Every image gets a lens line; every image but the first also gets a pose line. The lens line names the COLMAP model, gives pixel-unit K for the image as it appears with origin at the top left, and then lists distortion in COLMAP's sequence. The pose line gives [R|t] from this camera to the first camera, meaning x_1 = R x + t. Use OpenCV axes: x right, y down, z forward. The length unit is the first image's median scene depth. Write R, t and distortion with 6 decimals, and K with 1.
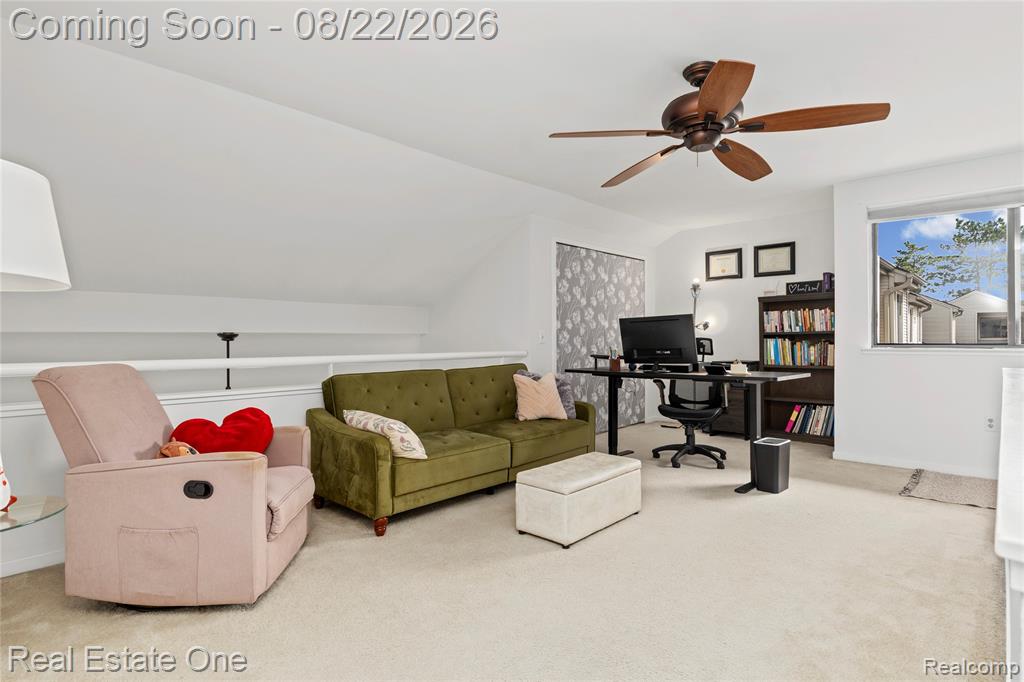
lens RADIAL K [[533.3, 0, 512.3], [0, 533.3, 337.2], [0, 0, 1]] dist [0.001481, 0.000259]
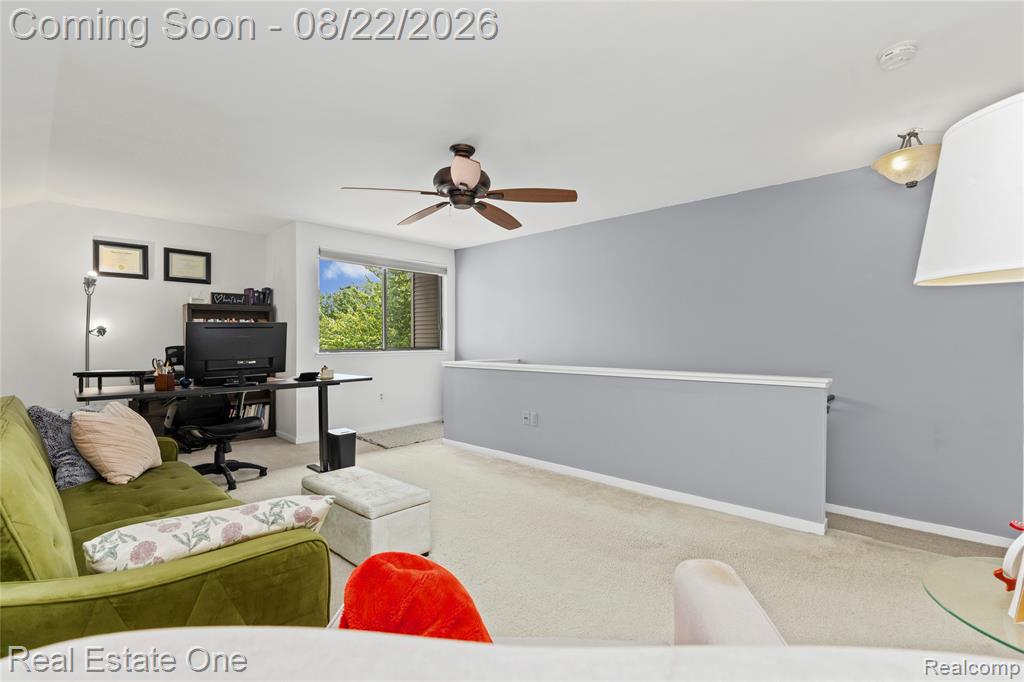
lens RADIAL K [[470.7, 0, 512.4], [0, 470.7, 342.2], [0, 0, 1]] dist [-0.000064, -0.000005]
pose [[-0.011687, 0.001512, 0.999931, -0.381040], [0.001681, 0.999997, -0.001493, -0.002721], [-0.999930, 0.001663, -0.011690, 0.408728]]
